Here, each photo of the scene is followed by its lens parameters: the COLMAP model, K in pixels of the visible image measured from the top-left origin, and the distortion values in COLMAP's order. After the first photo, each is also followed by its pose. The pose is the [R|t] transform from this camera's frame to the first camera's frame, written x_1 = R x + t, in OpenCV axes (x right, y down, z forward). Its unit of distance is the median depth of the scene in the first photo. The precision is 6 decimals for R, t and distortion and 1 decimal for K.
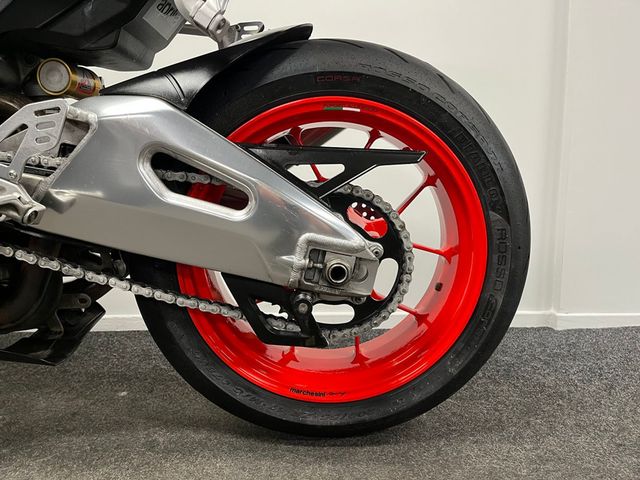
lens RADIAL K [[487.7, 0, 321.3], [0, 487.7, 242.0], [0, 0, 1]] dist [0.080921, -0.100410]
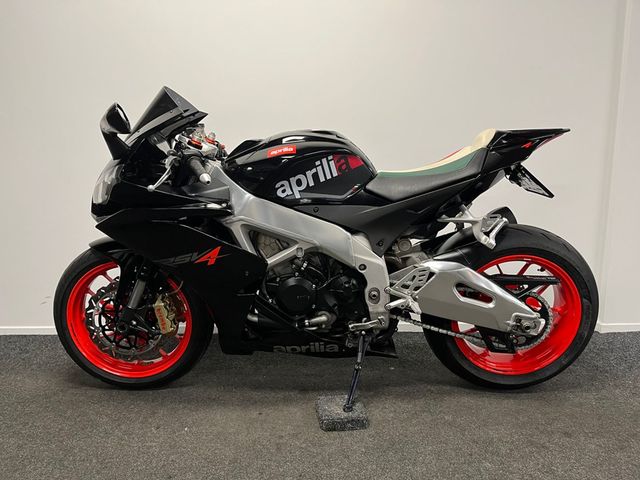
lens RADIAL K [[487.7, 0, 317.1], [0, 487.7, 238.7], [0, 0, 1]] dist [0.080921, -0.100410]
pose [[0.999122, -0.004771, -0.041619, -0.825971], [0.007346, 0.998053, 0.061944, -0.494503], [0.041243, -0.062196, 0.997211, -1.403984]]
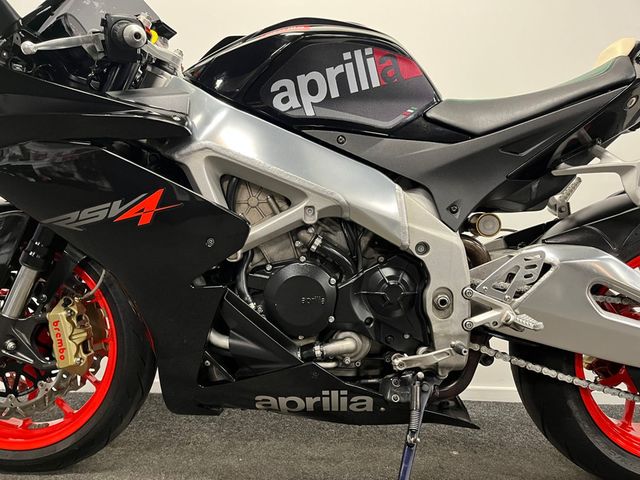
lens RADIAL K [[487.7, 0, 317.0], [0, 487.7, 241.1], [0, 0, 1]] dist [0.080921, -0.100410]
pose [[0.998627, 0.016305, -0.049792, -0.914305], [-0.022015, 0.992961, -0.116379, -0.098378], [0.047544, 0.117316, 0.991956, -0.439146]]
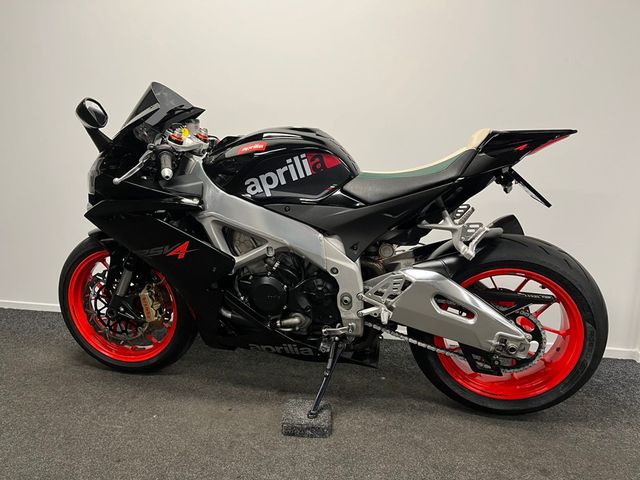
lens RADIAL K [[487.7, 0, 318.4], [0, 487.7, 241.6], [0, 0, 1]] dist [0.080921, -0.100410]
pose [[0.974788, 0.050754, -0.217283, -0.328779], [-0.035129, 0.996551, 0.075179, -0.511213], [0.220349, -0.065650, 0.973209, -1.276980]]
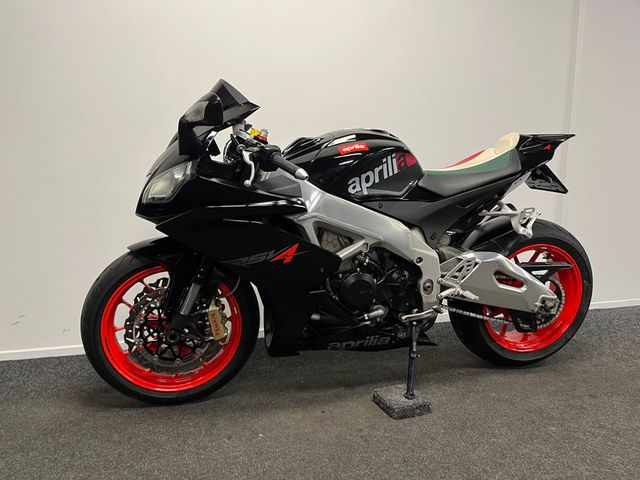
lens RADIAL K [[487.7, 0, 318.5], [0, 487.7, 241.8], [0, 0, 1]] dist [0.080921, -0.100410]
pose [[0.975330, -0.036766, 0.217667, -1.678074], [0.026054, 0.998313, 0.051879, -0.447741], [-0.219208, -0.044928, 0.974643, -1.363436]]
